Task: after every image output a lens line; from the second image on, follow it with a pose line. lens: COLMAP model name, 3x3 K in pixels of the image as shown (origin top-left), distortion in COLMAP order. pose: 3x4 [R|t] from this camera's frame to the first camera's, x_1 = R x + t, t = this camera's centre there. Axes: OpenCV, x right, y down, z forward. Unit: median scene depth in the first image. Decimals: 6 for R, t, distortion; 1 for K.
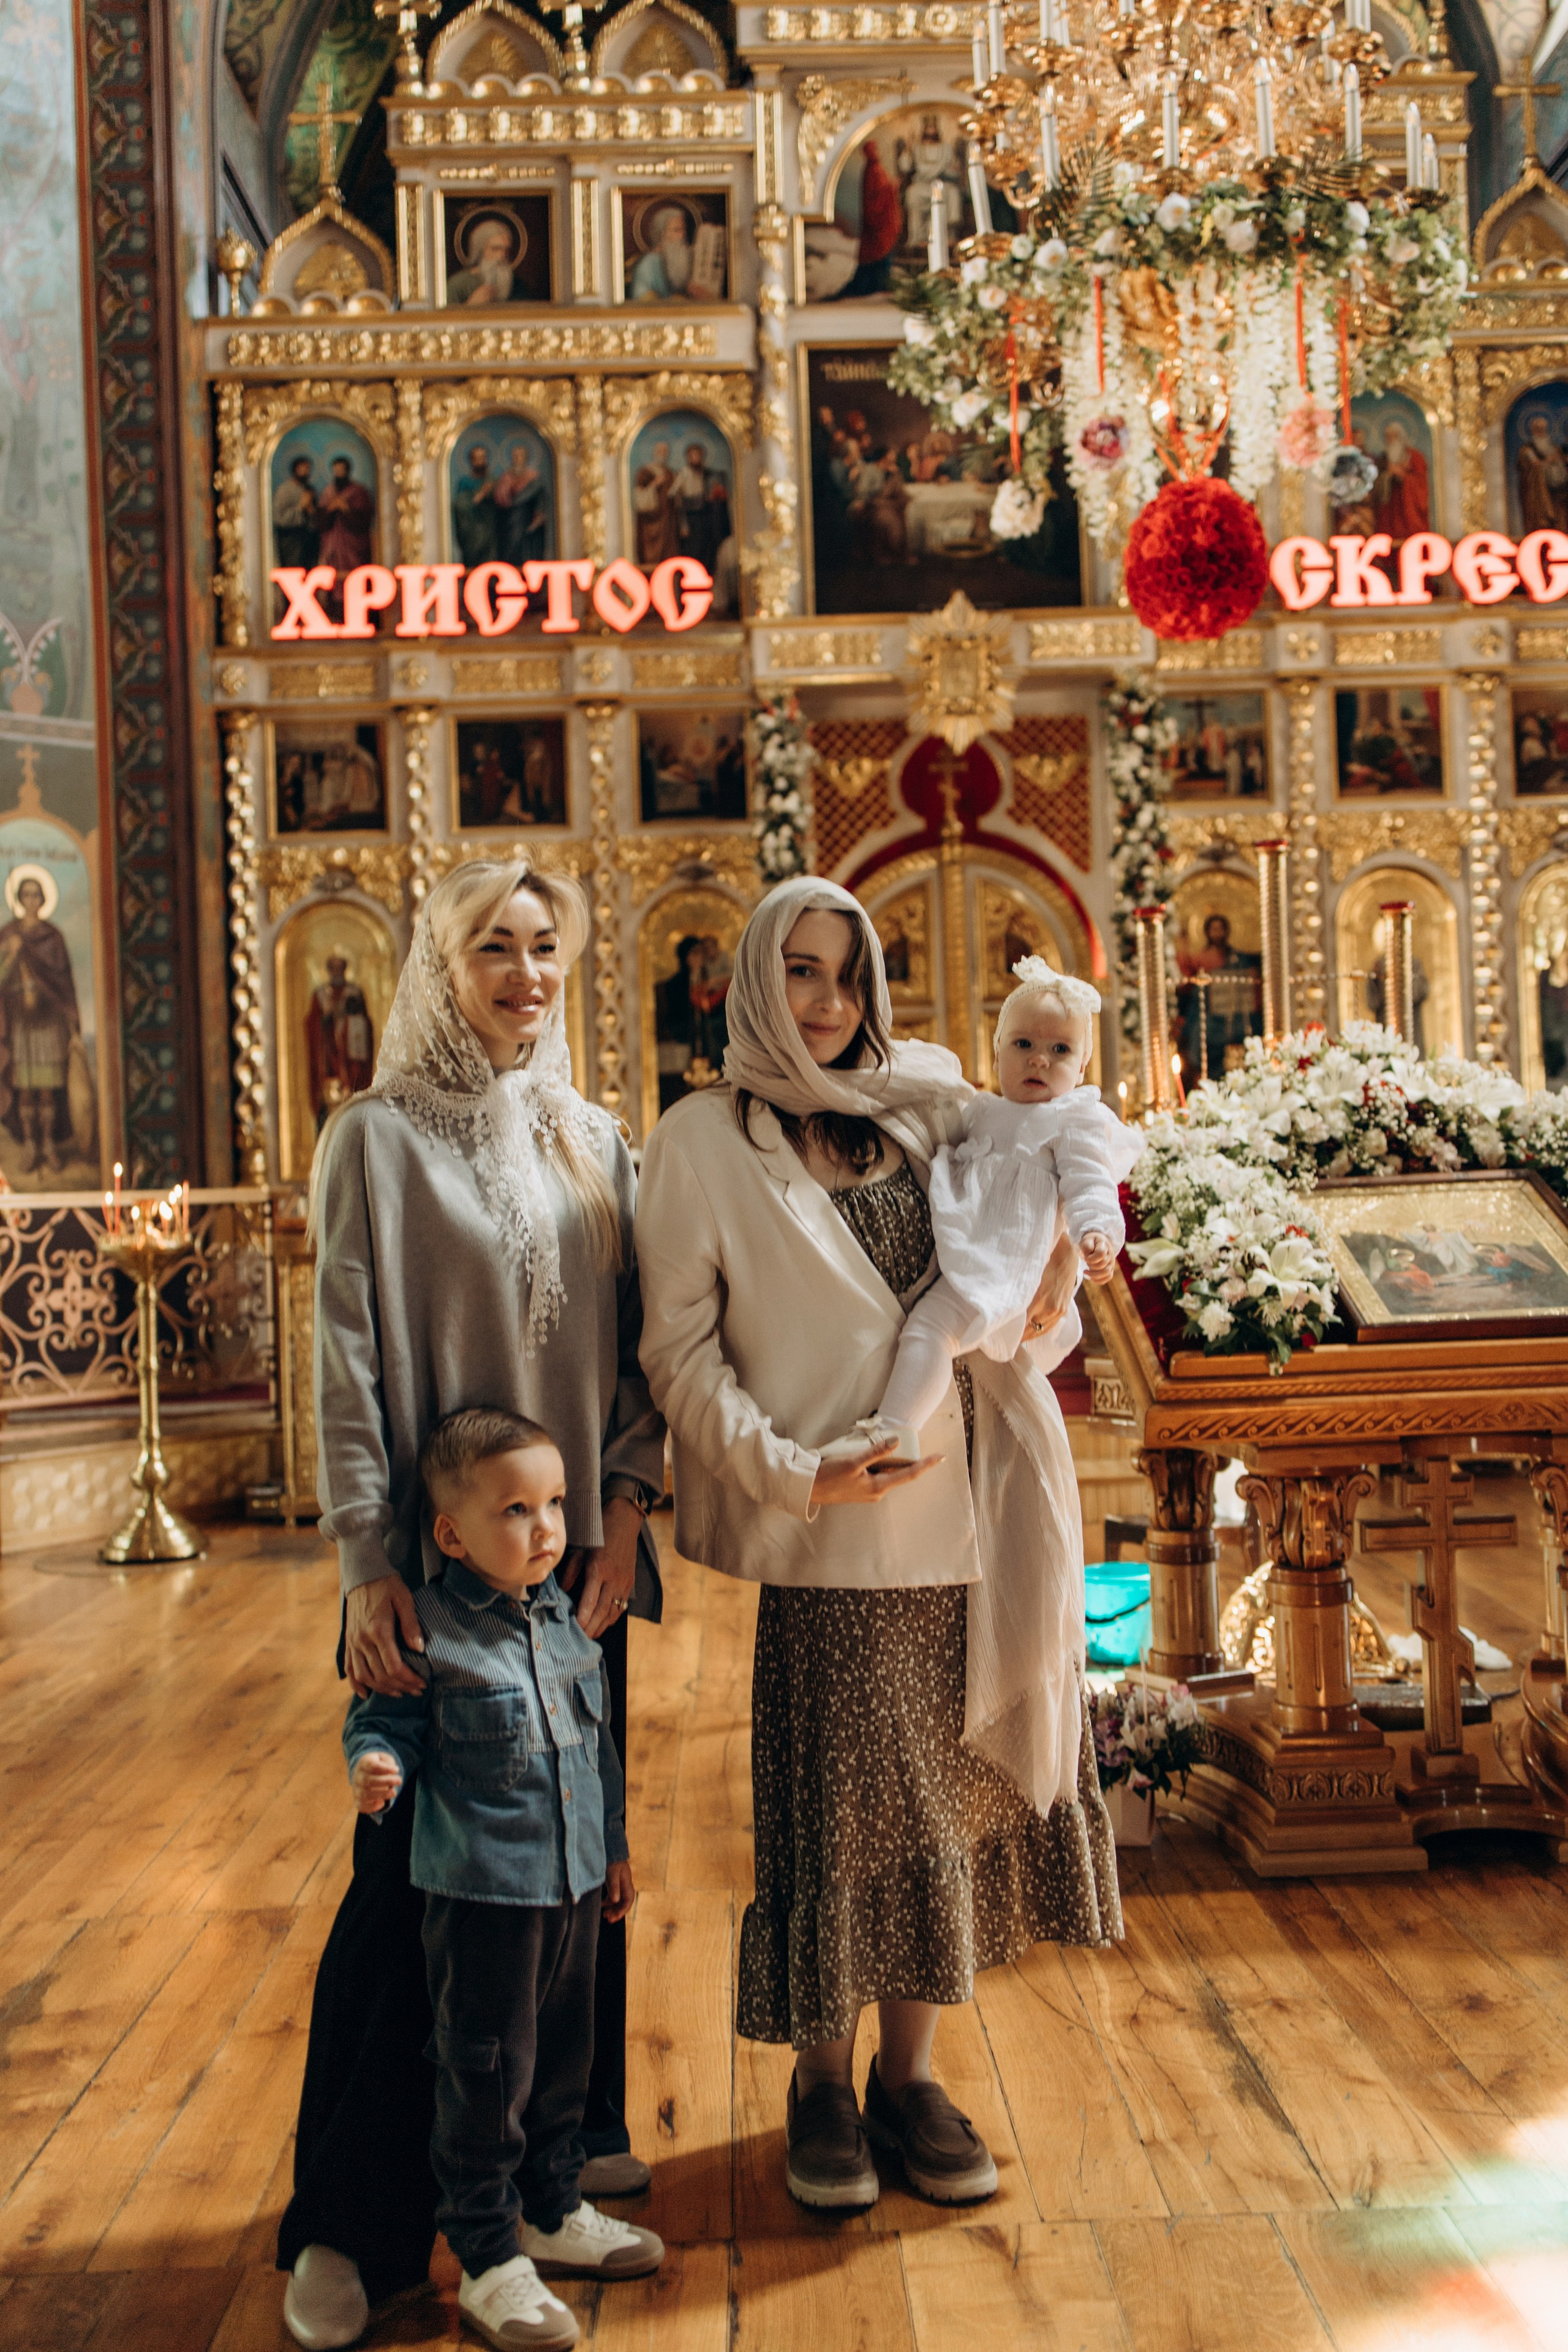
lens RADIAL K [[2429.9, 0, 758.5], [0, 2429.9, 1164.6], [0, 0, 1]] dist [0.017601, 0.000000]
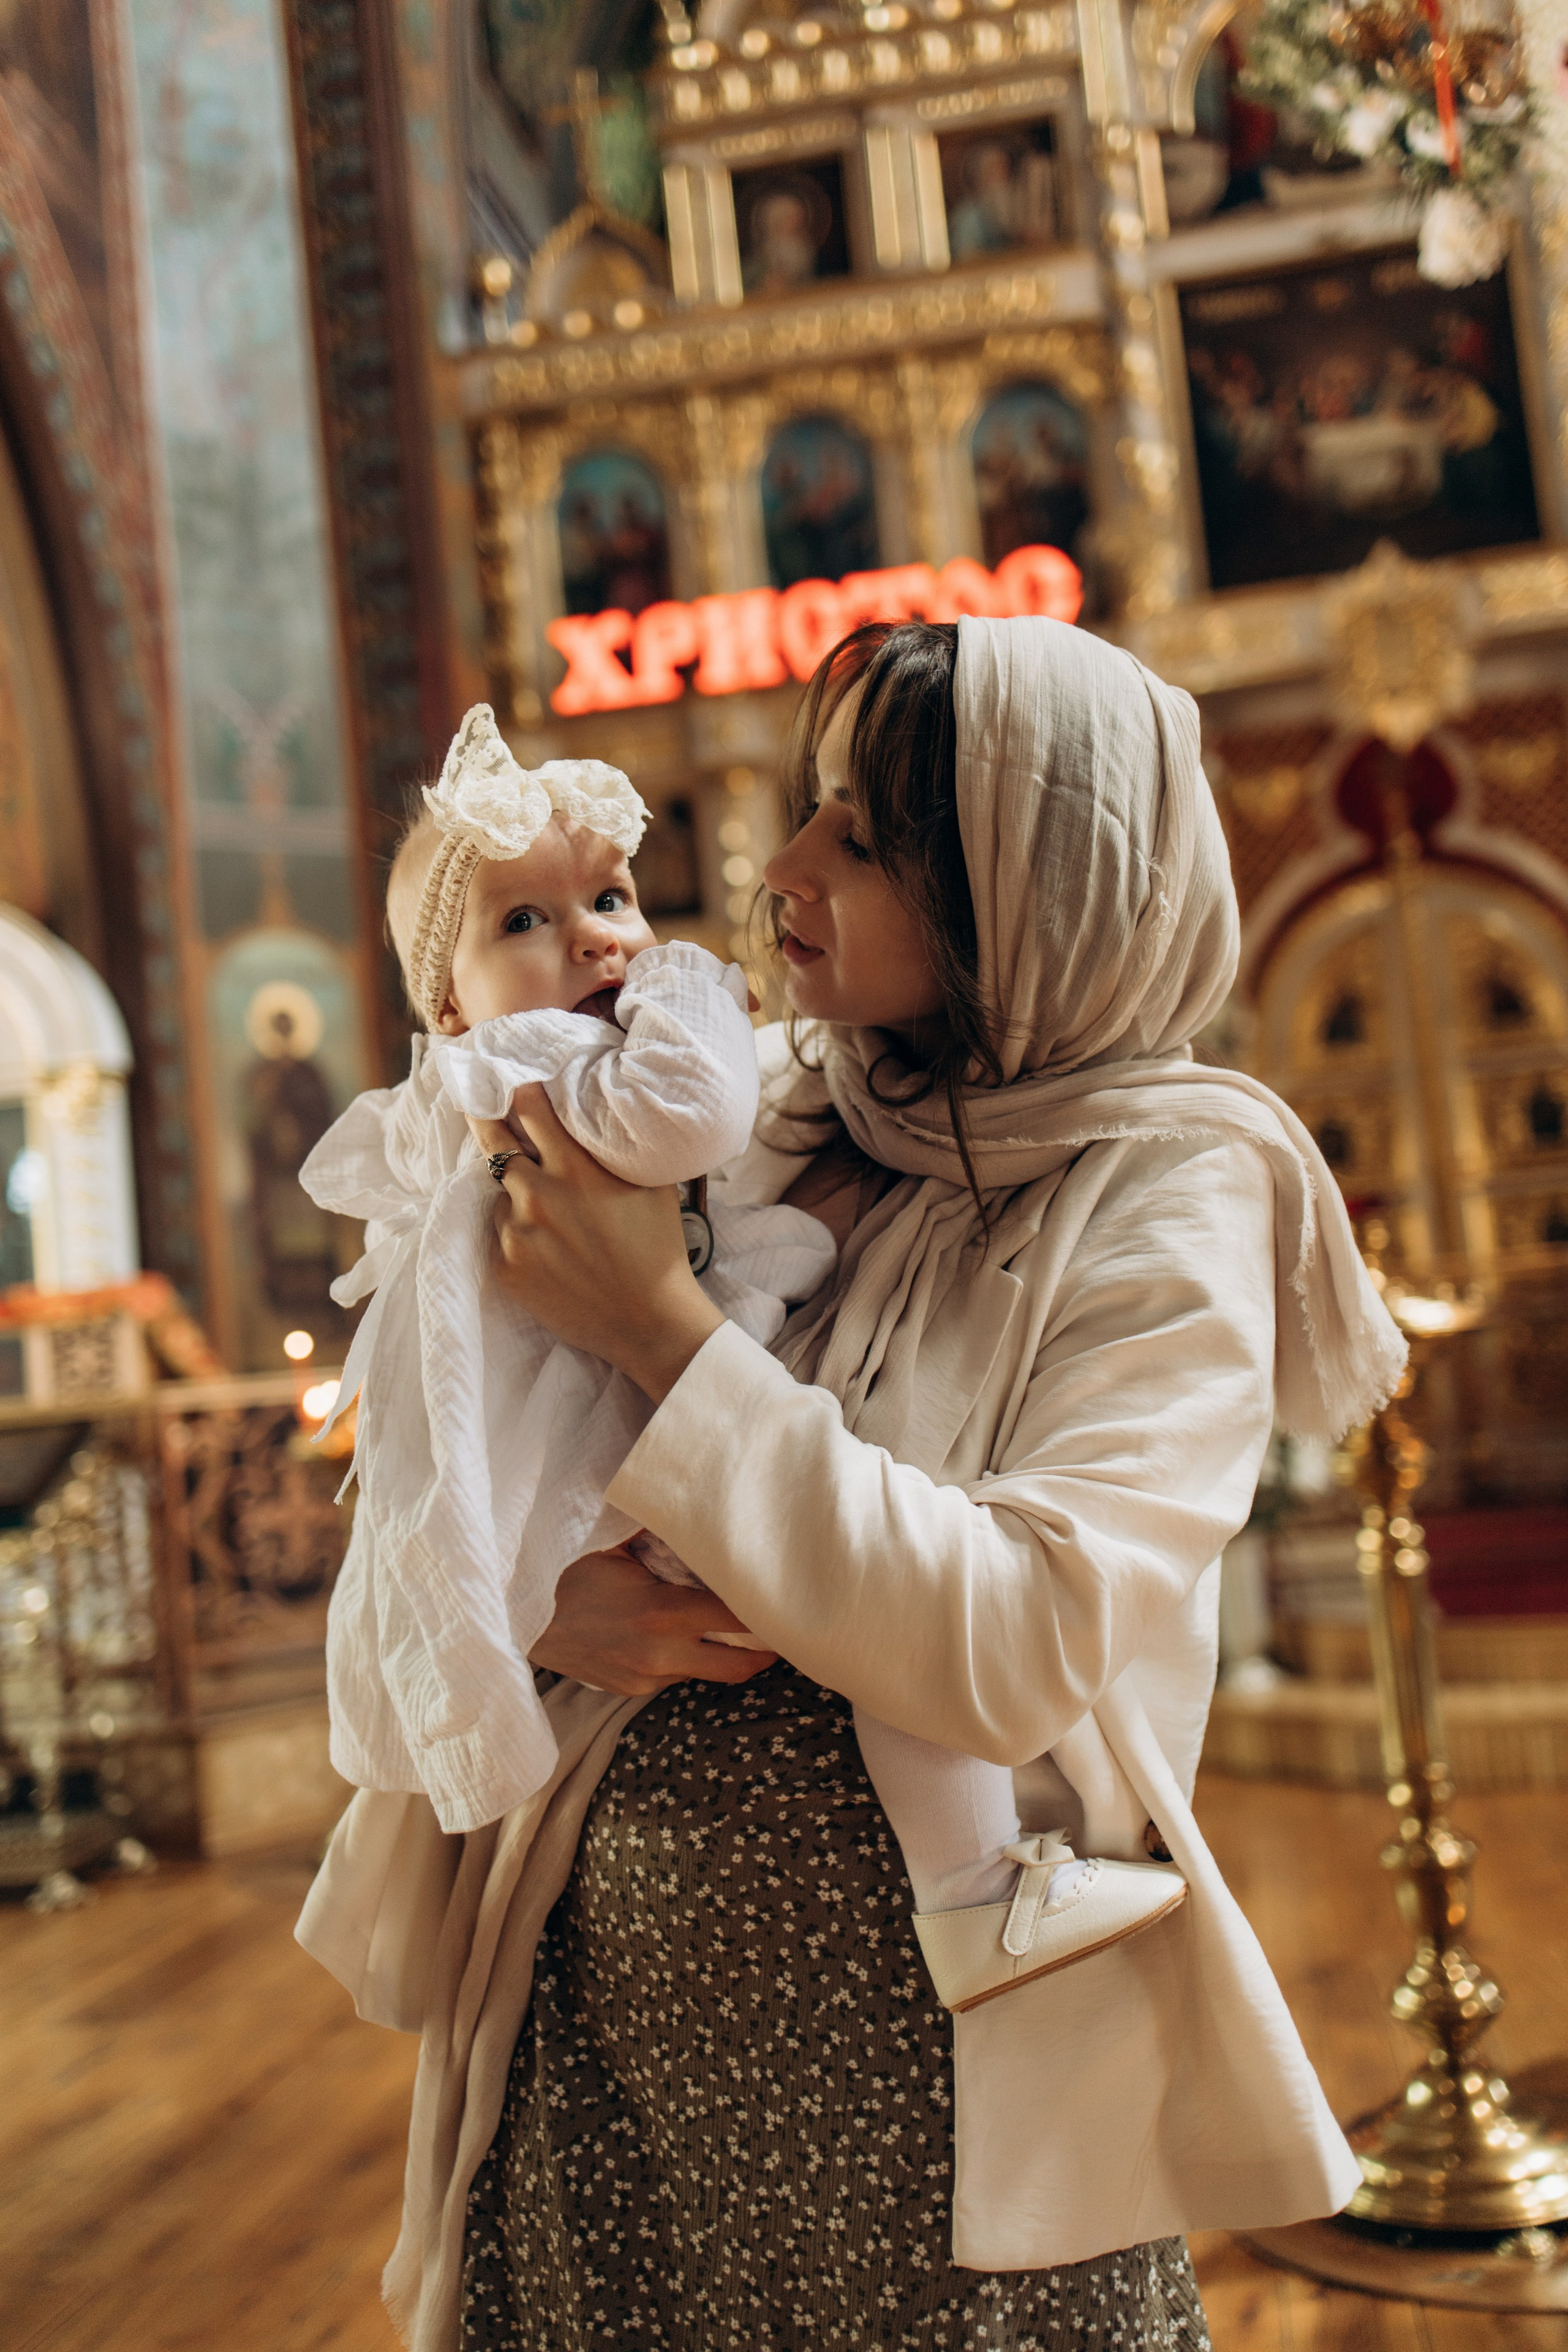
lens RADIAL K [[2429.9, 0, 768.3], [0, 2429.9, 1164.8], [0, 0, 1]] dist [0.017601, 0.000000]
pose [[0.980012, -0.079640, -0.182301, 0.013527], [0.068737, 0.995490, -0.065376, 0.003228], [0.186686, 0.051538, 0.981067, 0.188799]]
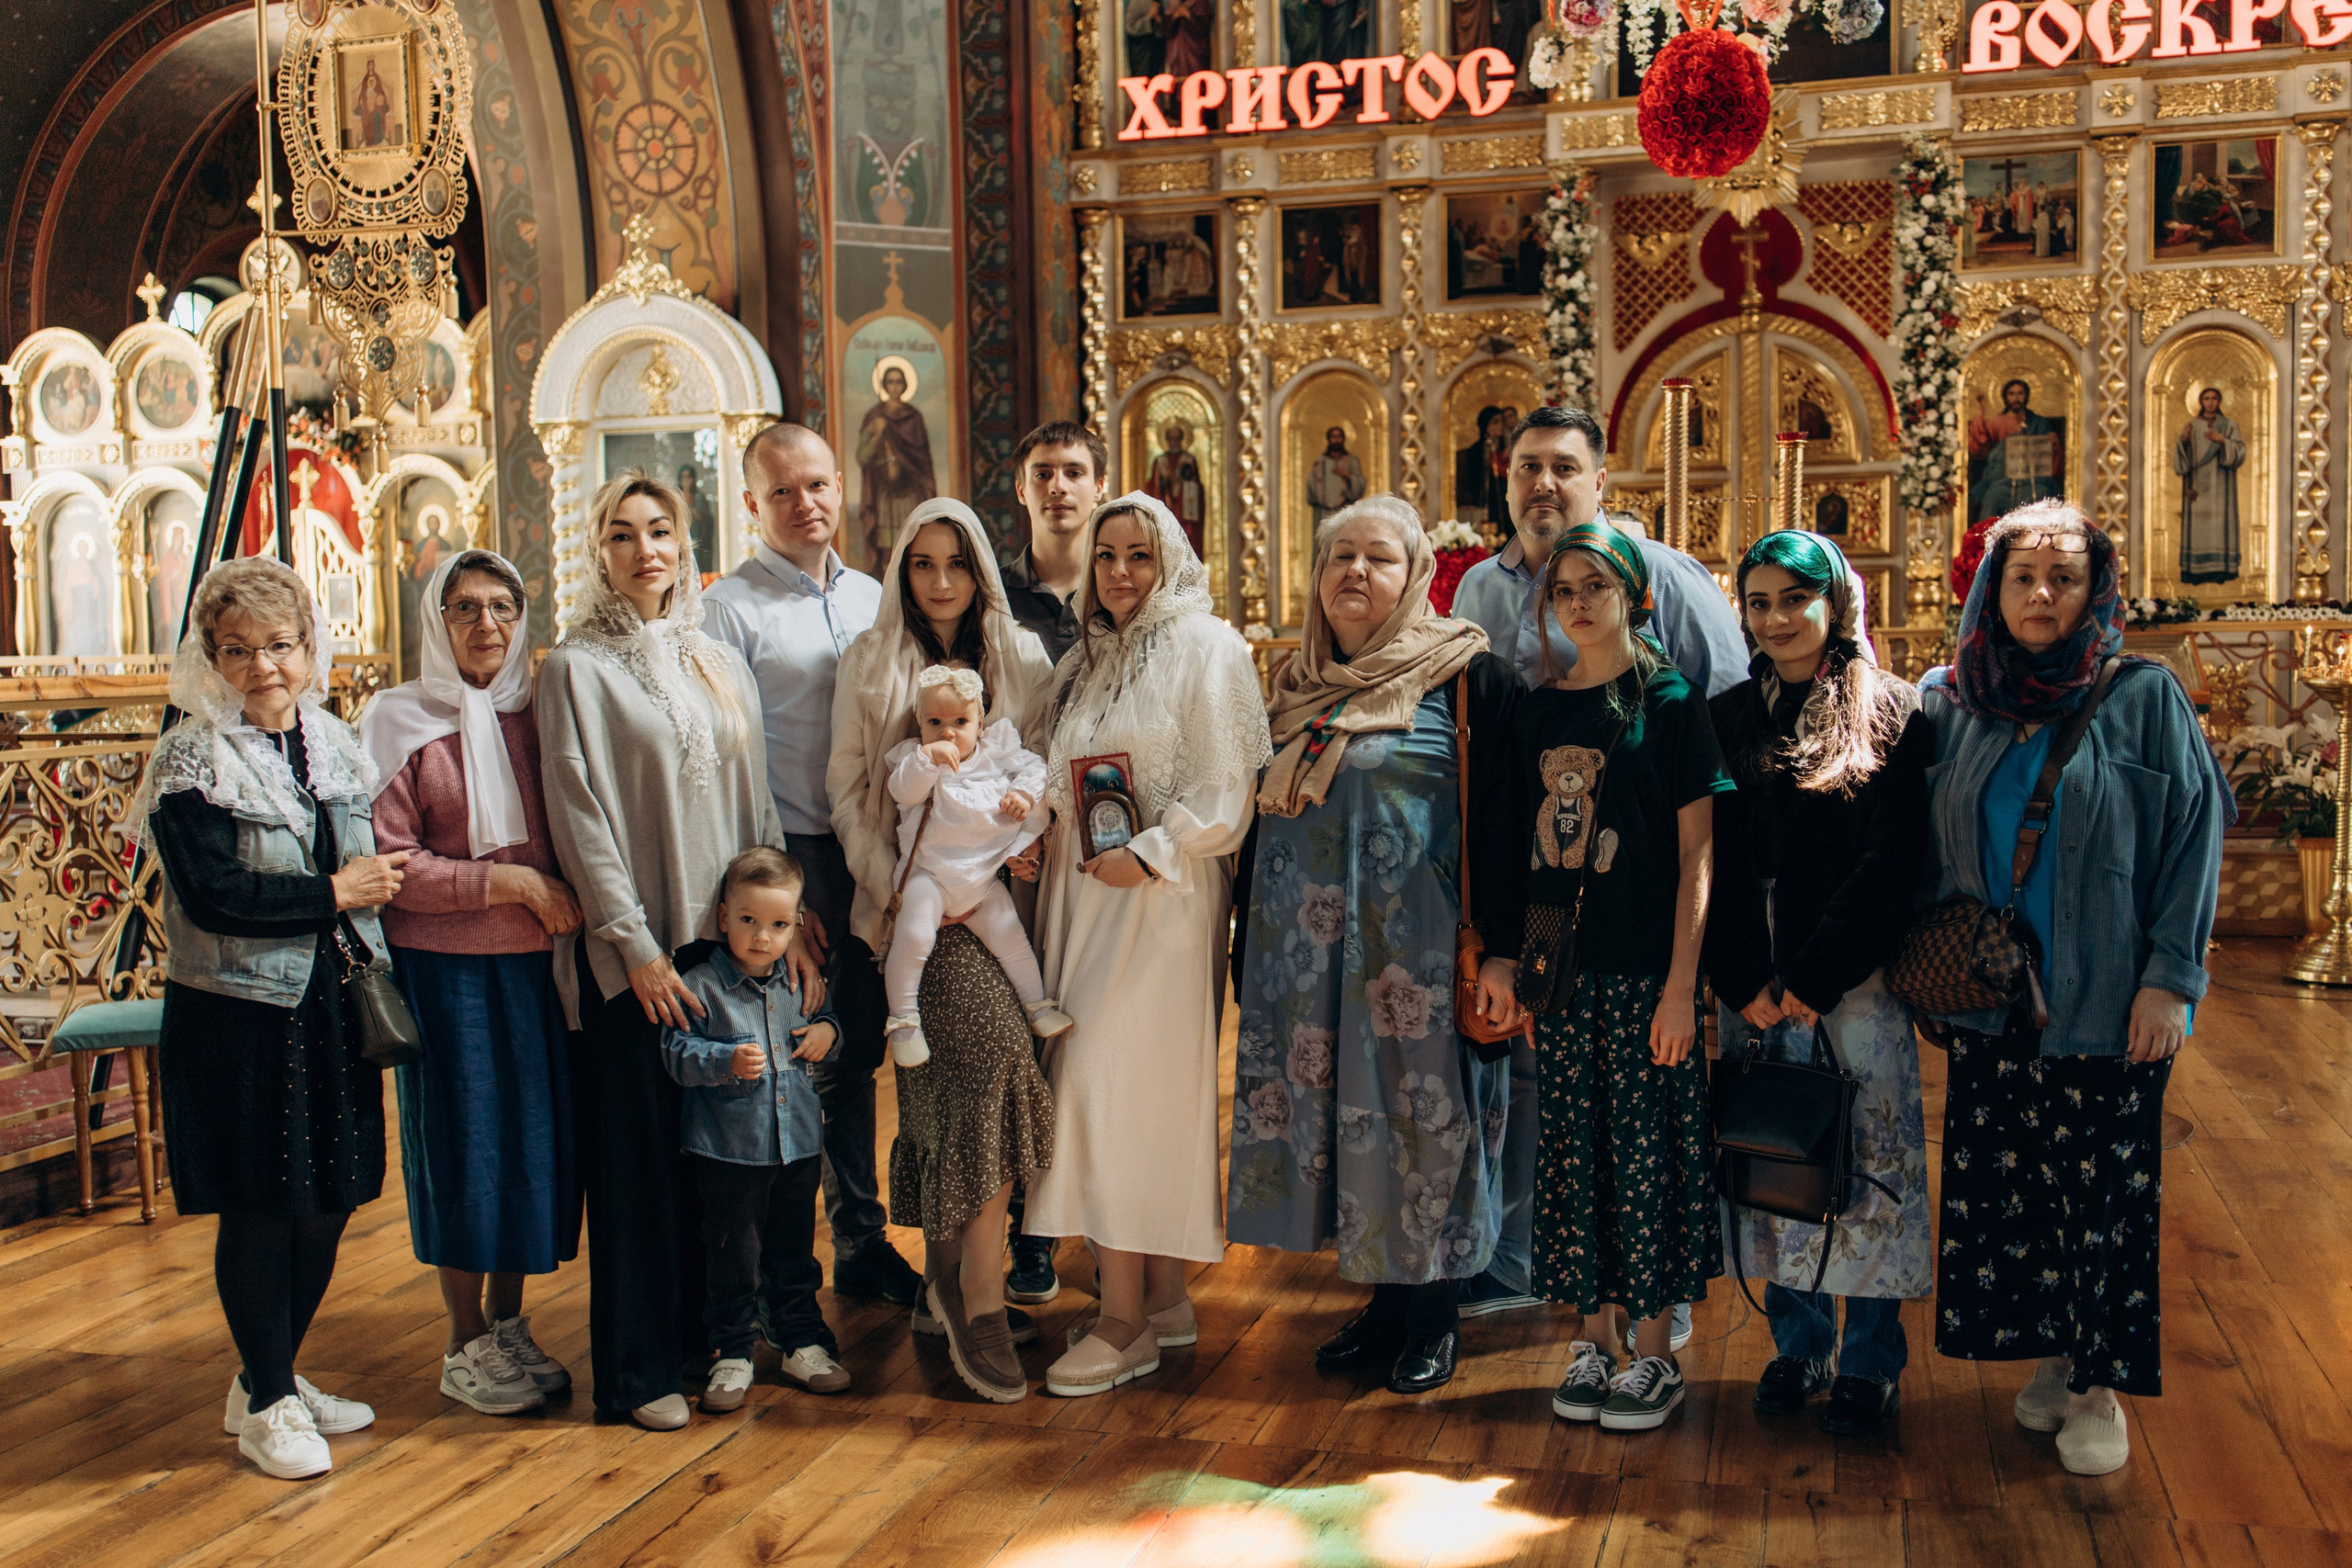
lens RADIAL K [[2429.7, 0, 1106.3], [0, 2429.7, 794.7], [0, 0, 1]] dist [0.017601, 0.000000]
pose [[0.951593, 0.038731, -0.304911, 0.145750], [-0.011774, 0.995894, 0.089758, -0.018026], [0.307135, -0.081823, 0.948142, -0.082140]]
